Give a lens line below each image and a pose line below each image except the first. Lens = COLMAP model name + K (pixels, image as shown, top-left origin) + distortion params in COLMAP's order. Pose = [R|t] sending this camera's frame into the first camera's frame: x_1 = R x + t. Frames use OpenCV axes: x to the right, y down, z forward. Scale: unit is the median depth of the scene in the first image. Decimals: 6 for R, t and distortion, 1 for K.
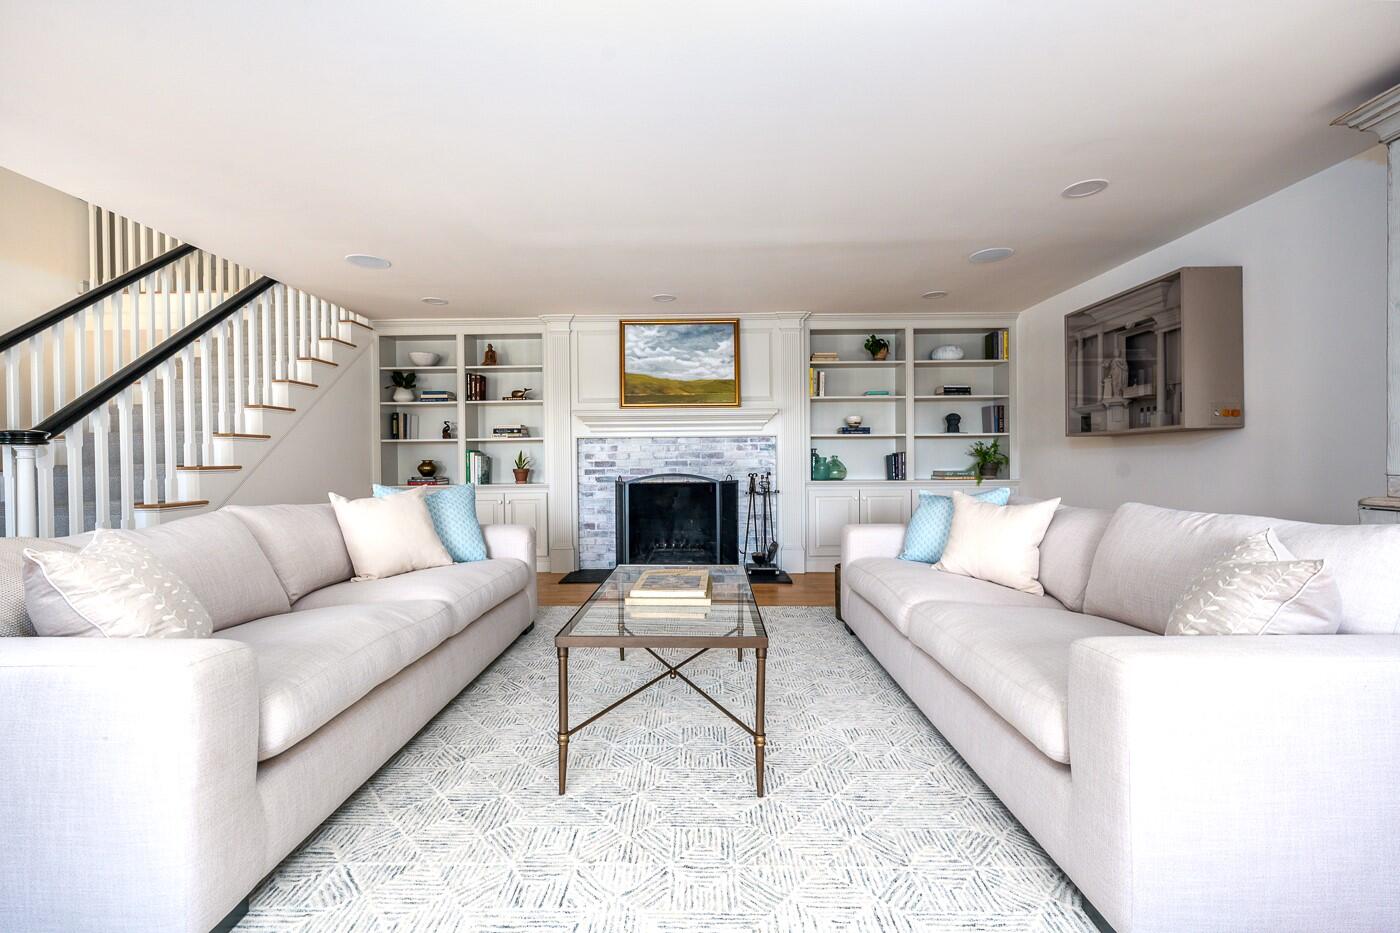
lens RADIAL K [[571.5, 0, 695.5], [0, 571.5, 461.3], [0, 0, 1]] dist [0.001601, 0.000084]
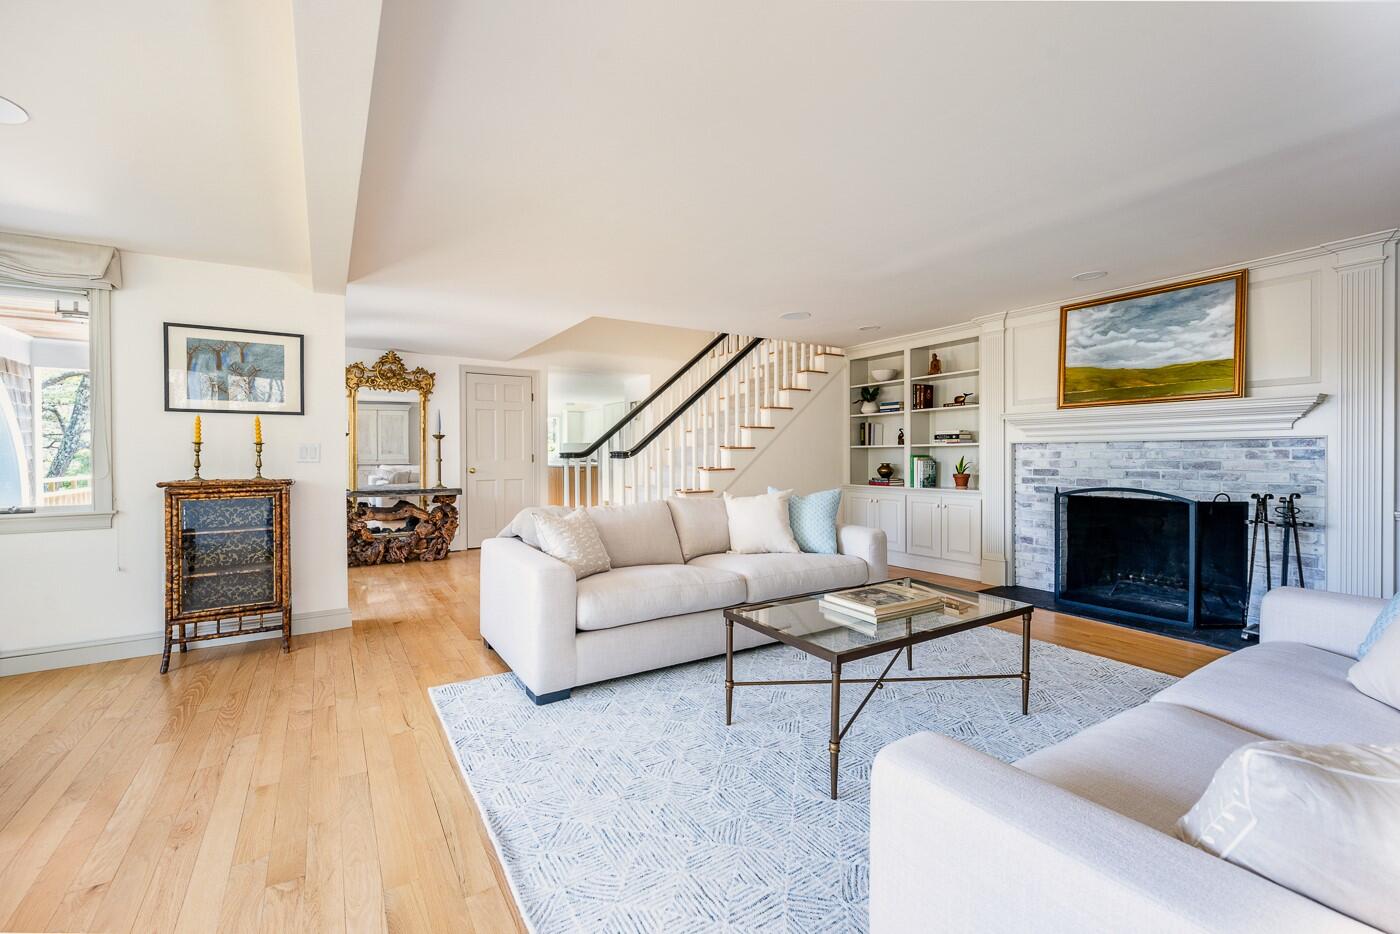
lens RADIAL K [[571.5, 0, 695.5], [0, 571.5, 461.8], [0, 0, 1]] dist [0.001601, 0.000084]
pose [[0.553412, 0.017337, -0.832727, 0.280899], [-0.004802, 0.999833, 0.017625, -0.024573], [0.832894, -0.005755, 0.553403, 0.057612]]
